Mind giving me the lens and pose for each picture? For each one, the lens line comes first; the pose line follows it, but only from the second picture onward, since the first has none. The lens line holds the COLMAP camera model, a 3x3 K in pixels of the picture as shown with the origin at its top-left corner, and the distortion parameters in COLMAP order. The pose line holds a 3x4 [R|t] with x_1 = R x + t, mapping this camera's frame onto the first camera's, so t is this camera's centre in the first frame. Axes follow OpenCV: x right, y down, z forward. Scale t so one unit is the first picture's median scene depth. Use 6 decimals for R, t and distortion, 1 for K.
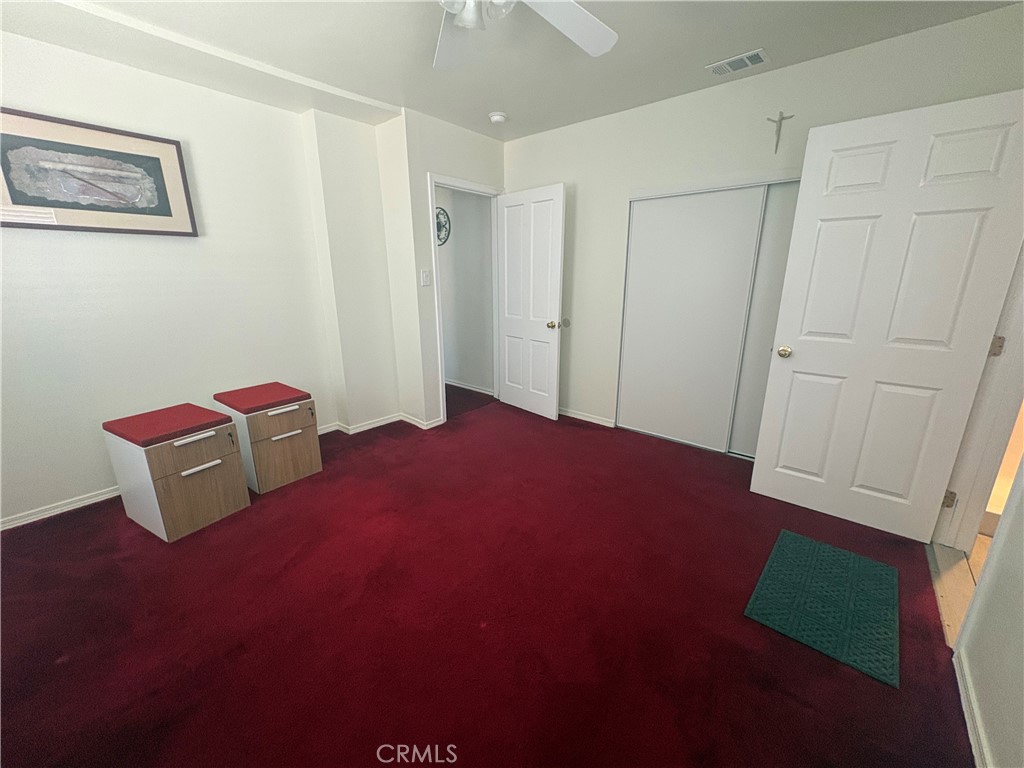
lens RADIAL K [[409.0, 0, 514.4], [0, 409.0, 382.4], [0, 0, 1]] dist [0.001161, -0.000089]
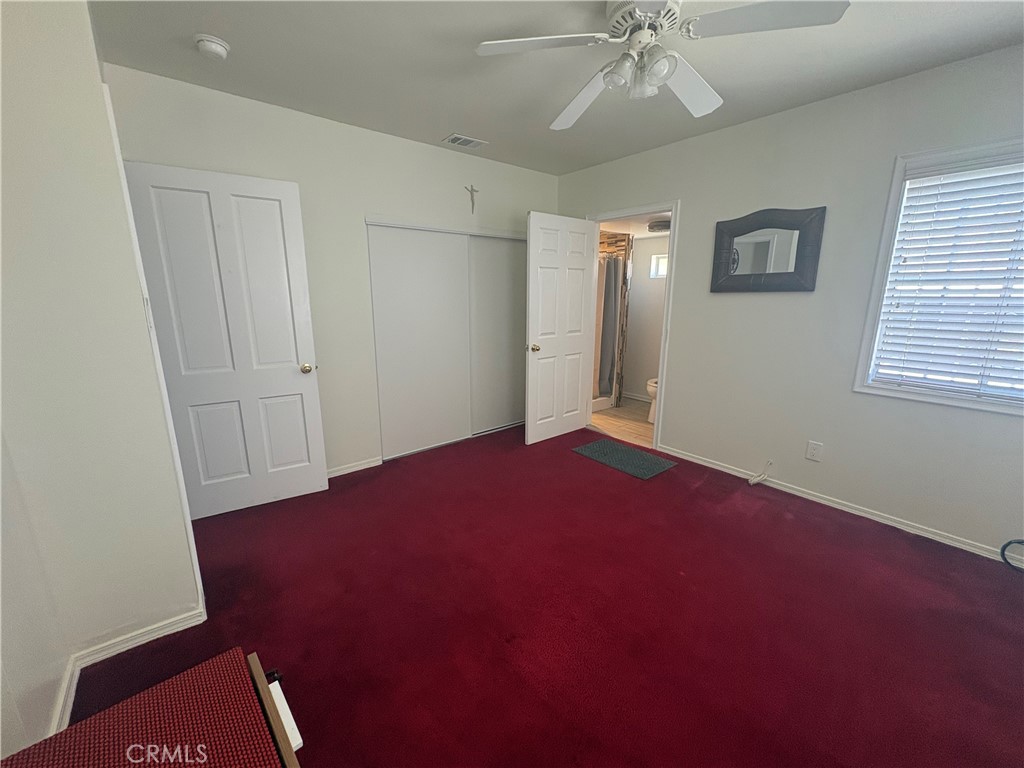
lens RADIAL K [[409.0, 0, 509.6], [0, 409.0, 382.3], [0, 0, 1]] dist [0.001161, -0.000089]
pose [[0.176611, -0.205877, 0.962509, -0.812587], [0.257804, 0.953417, 0.156628, -0.197452], [-0.949919, 0.220476, 0.221460, 0.702933]]
